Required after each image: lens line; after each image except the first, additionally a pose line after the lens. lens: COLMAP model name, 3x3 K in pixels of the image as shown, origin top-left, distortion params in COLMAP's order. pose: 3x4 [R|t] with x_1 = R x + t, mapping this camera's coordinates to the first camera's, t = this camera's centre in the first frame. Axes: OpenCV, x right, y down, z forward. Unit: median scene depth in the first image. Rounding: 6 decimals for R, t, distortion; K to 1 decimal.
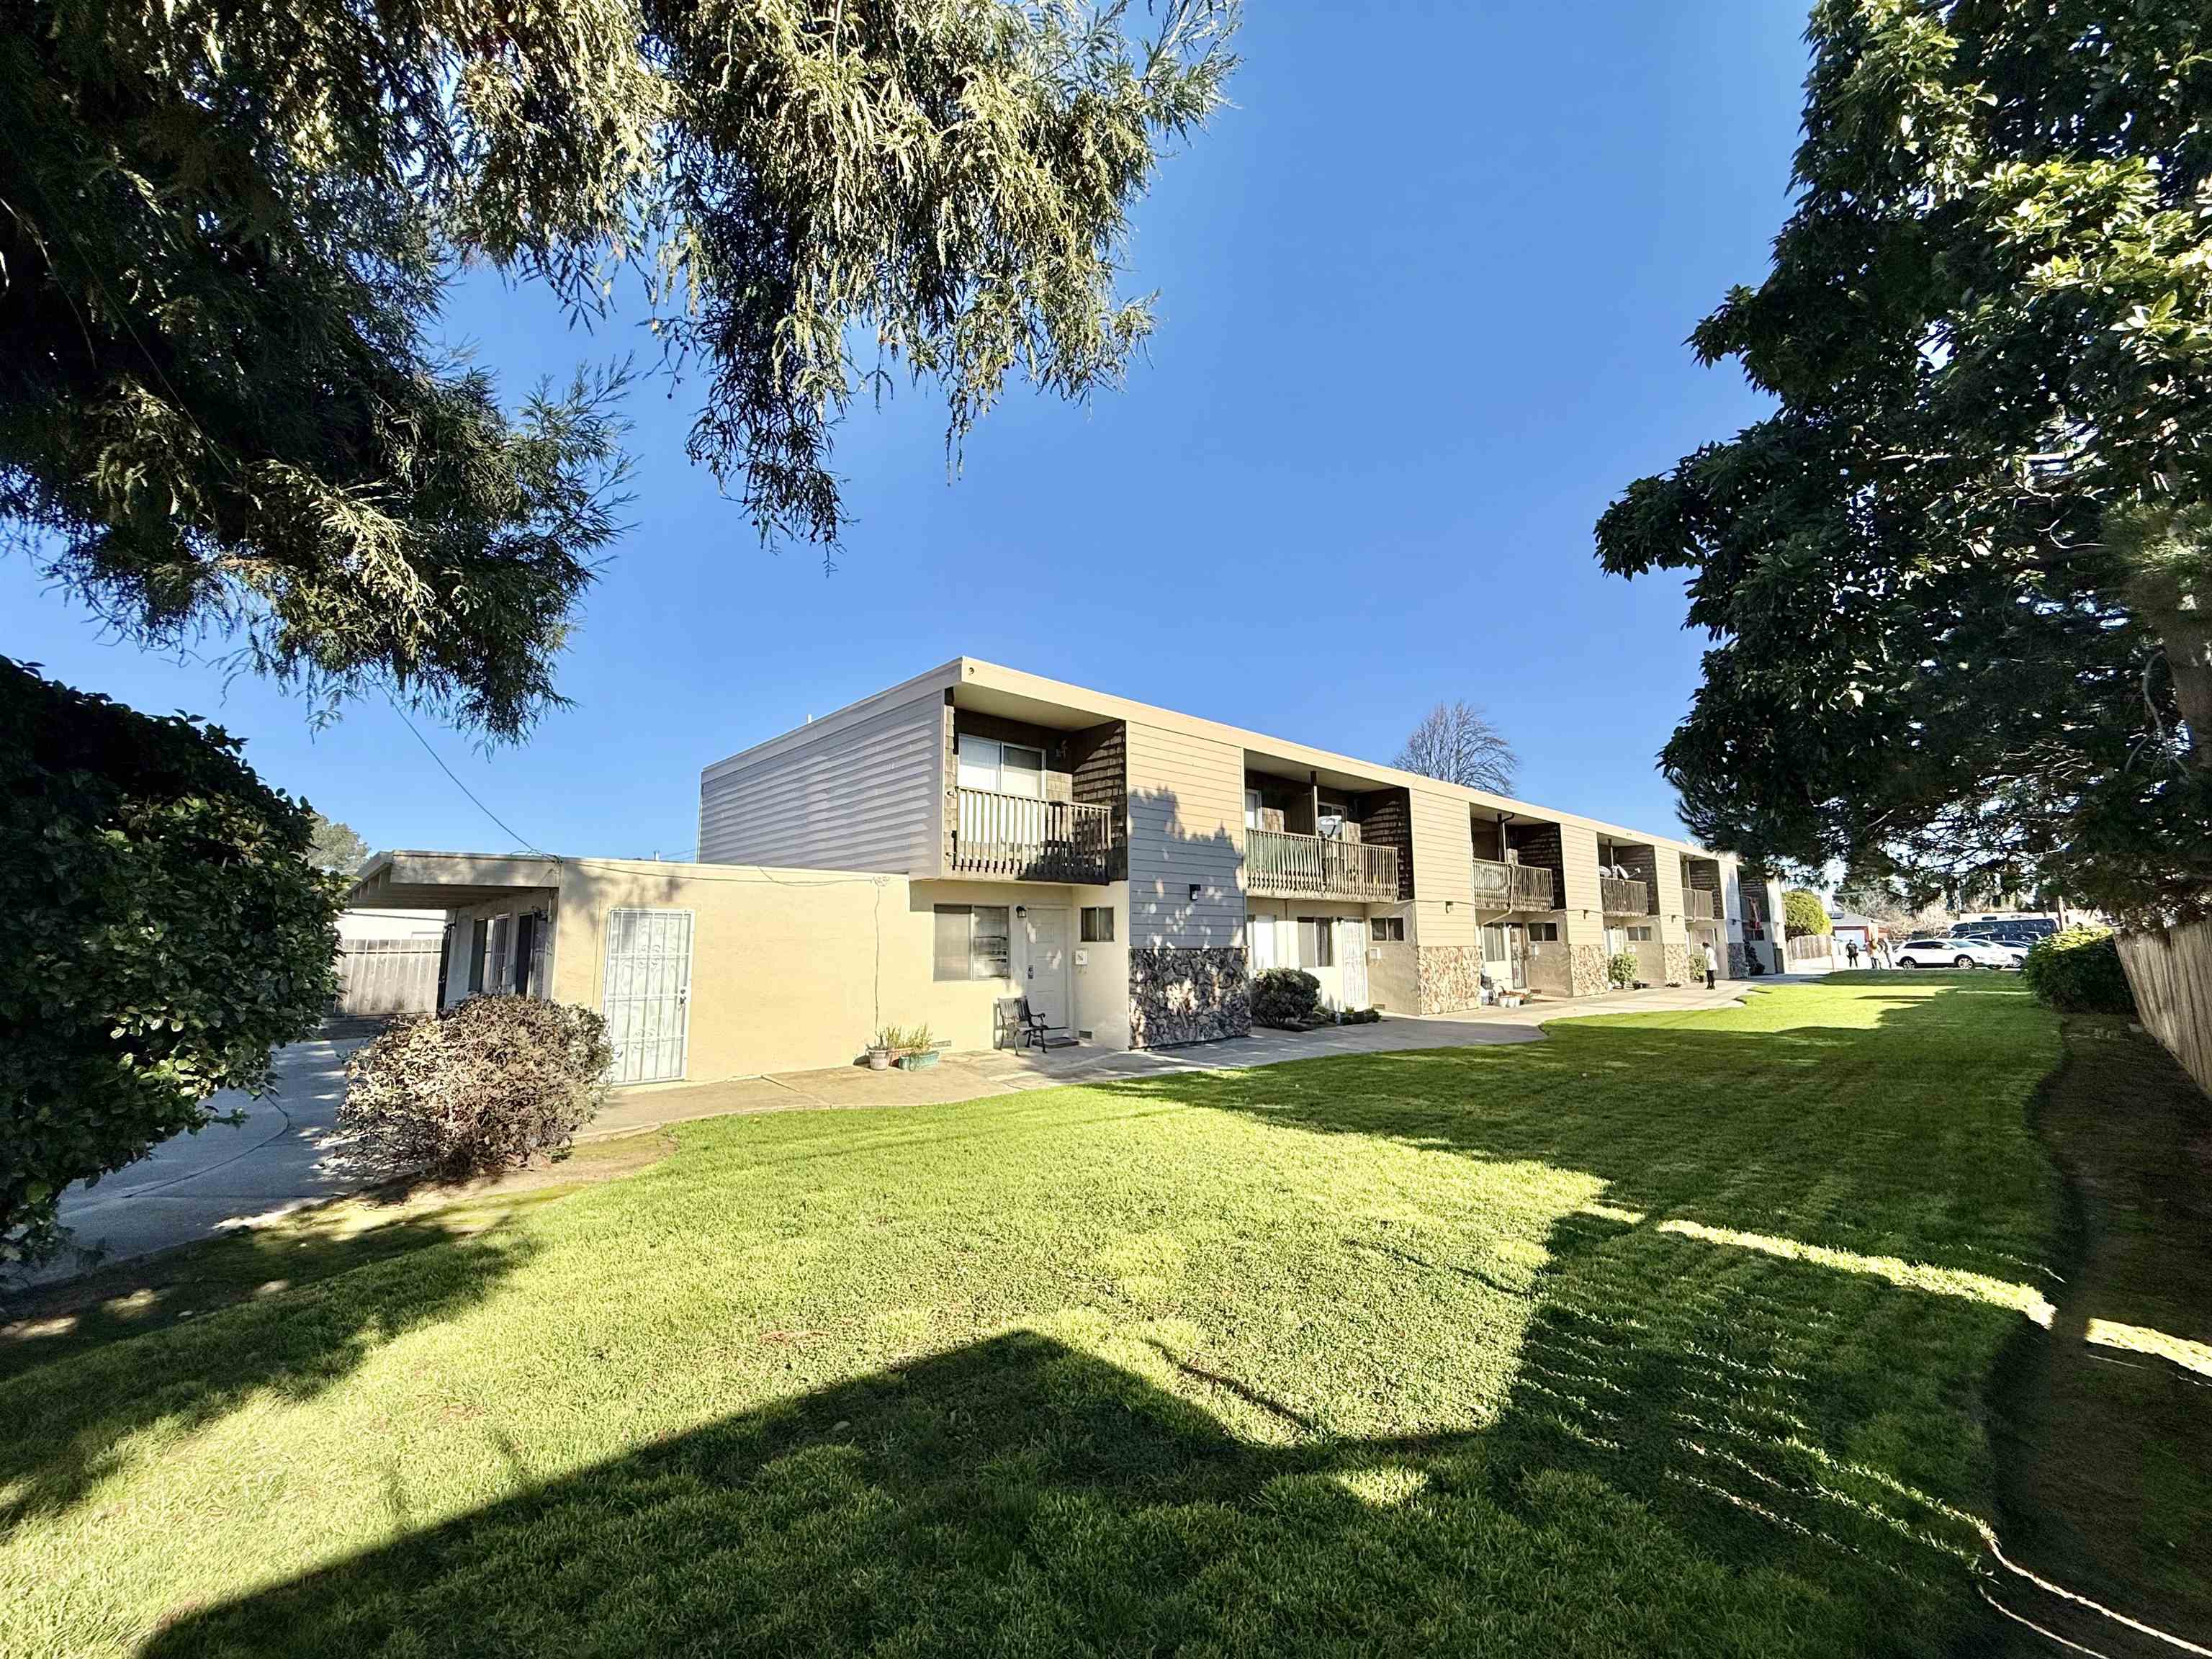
lens RADIAL K [[880.7, 0, 1104.3], [0, 880.7, 816.0], [0, 0, 1]] dist [-0.000408, -0.000040]
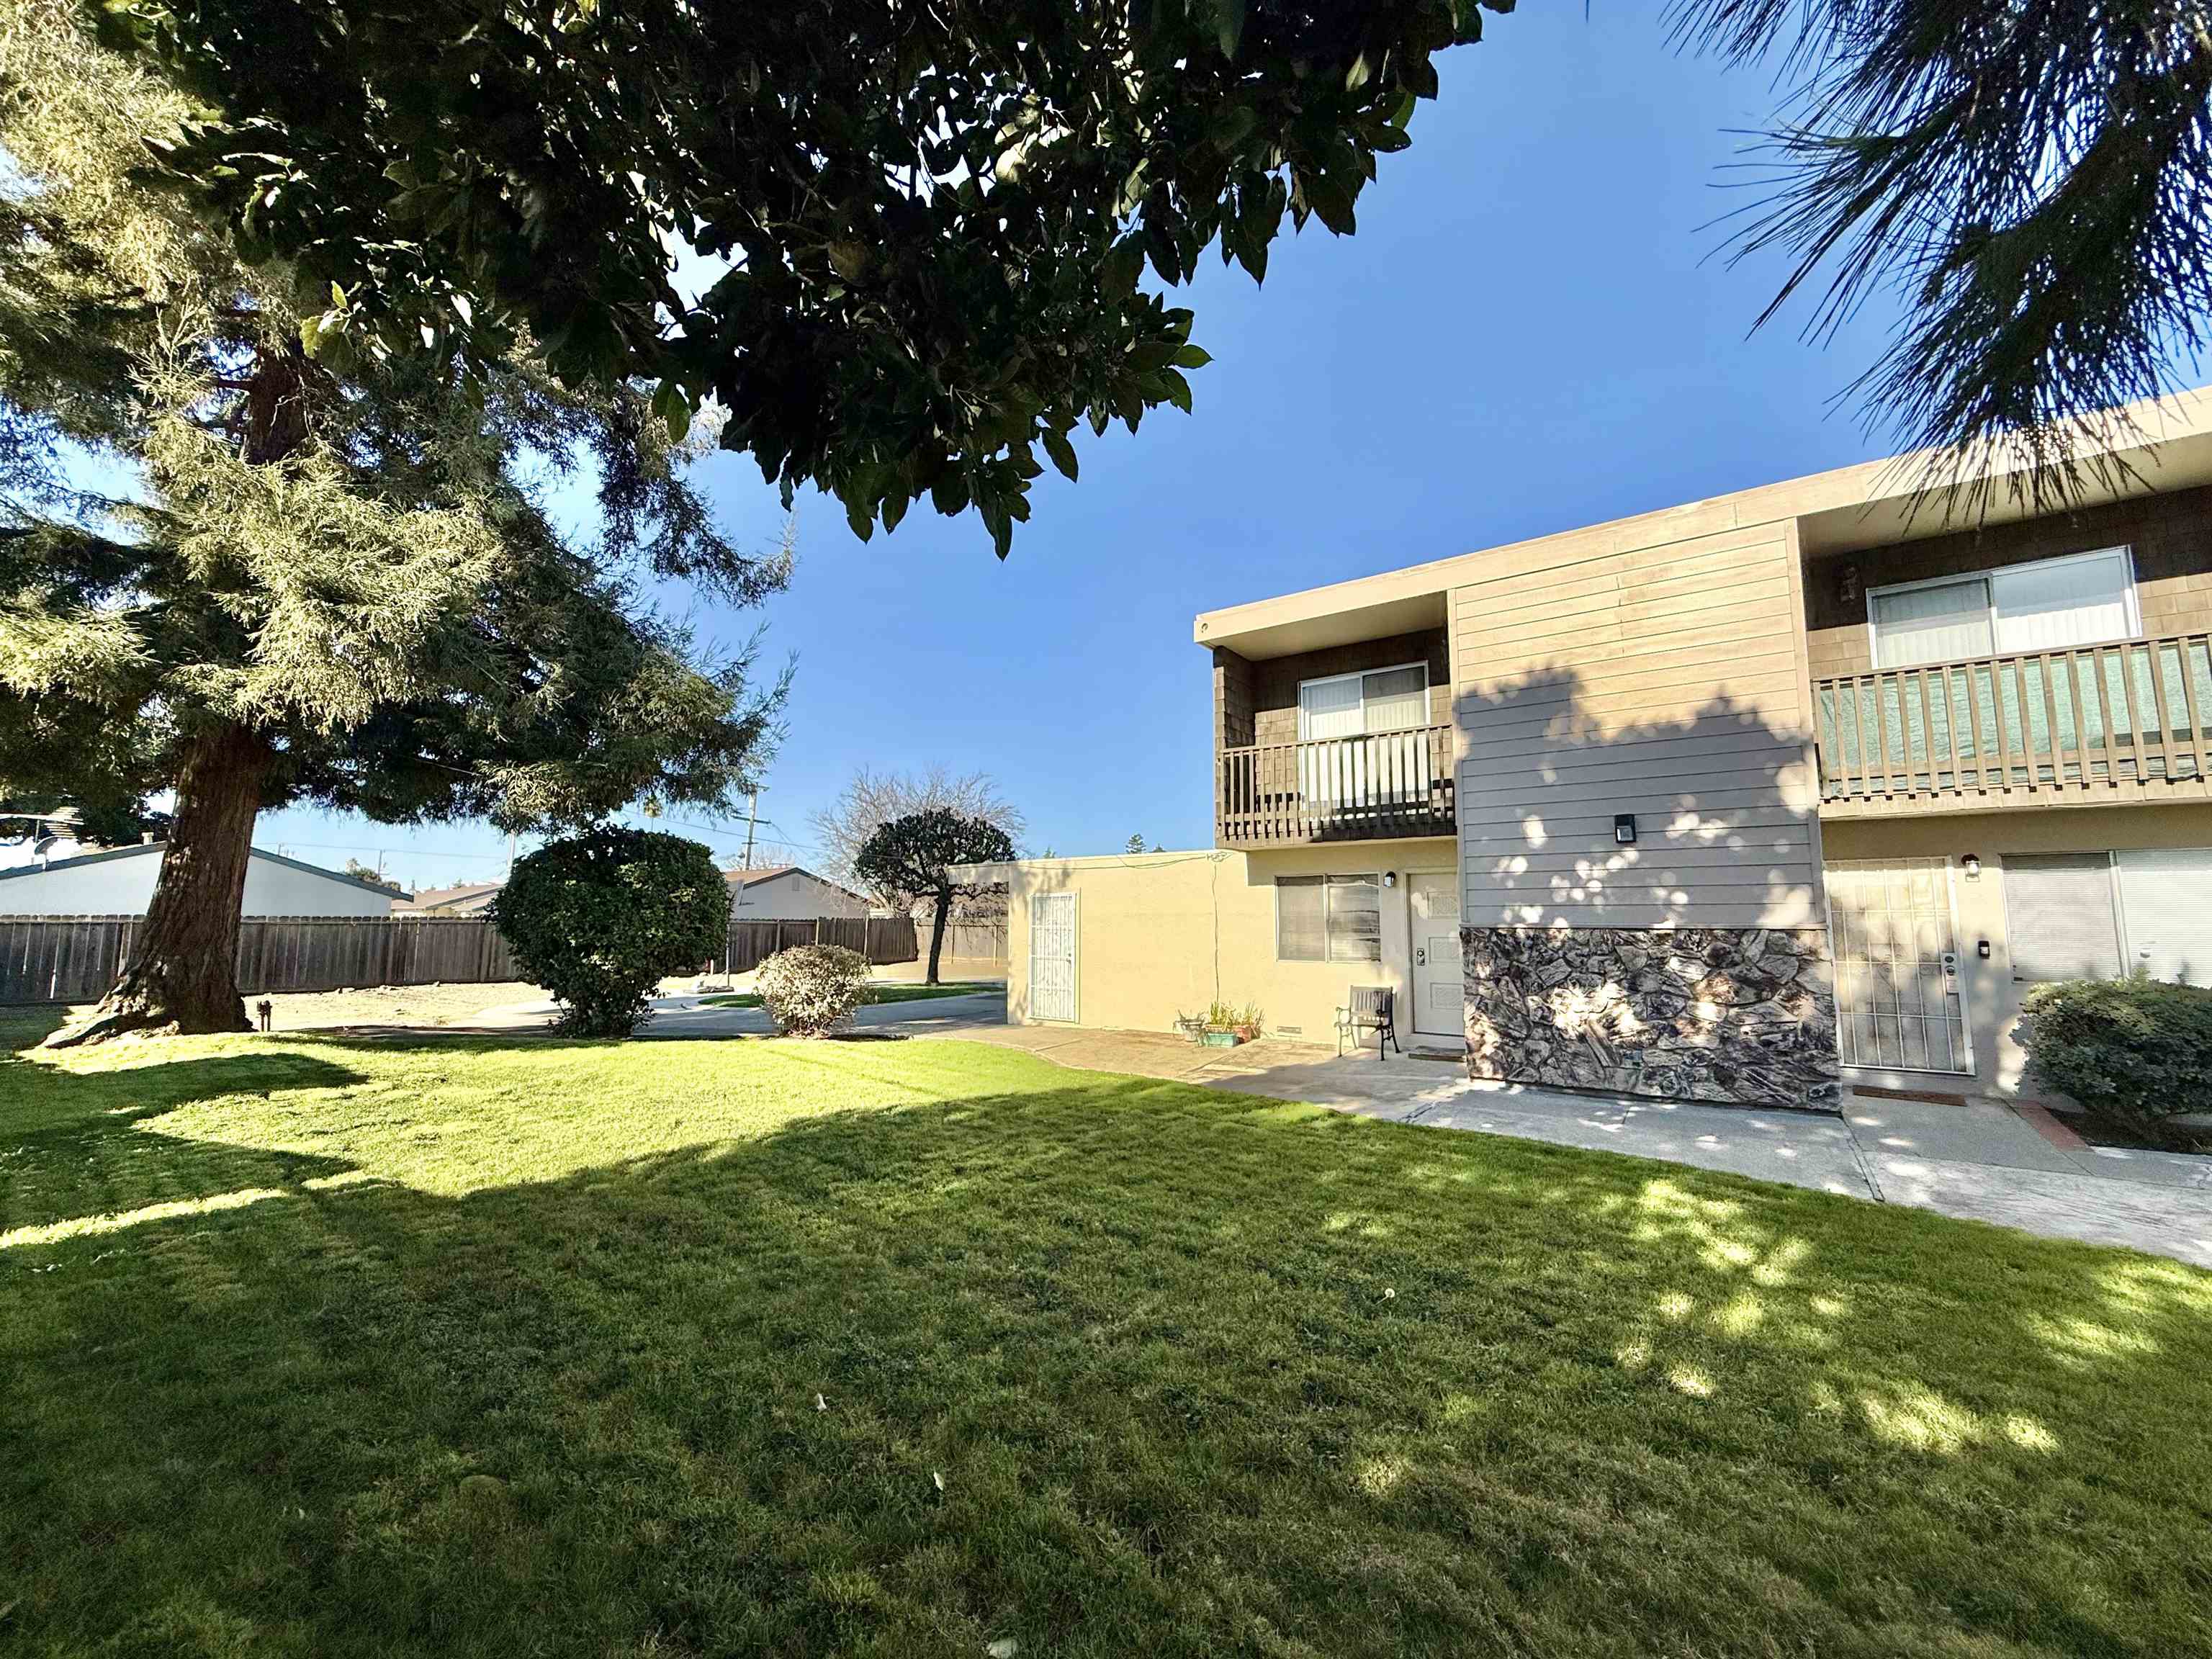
lens RADIAL K [[880.7, 0, 1098.6], [0, 880.7, 828.1], [0, 0, 1]] dist [-0.000408, -0.000040]
pose [[0.194892, -0.098212, -0.975895, 0.613519], [0.139204, 0.987672, -0.071597, 0.082751], [0.970896, -0.121894, 0.206161, 0.582782]]
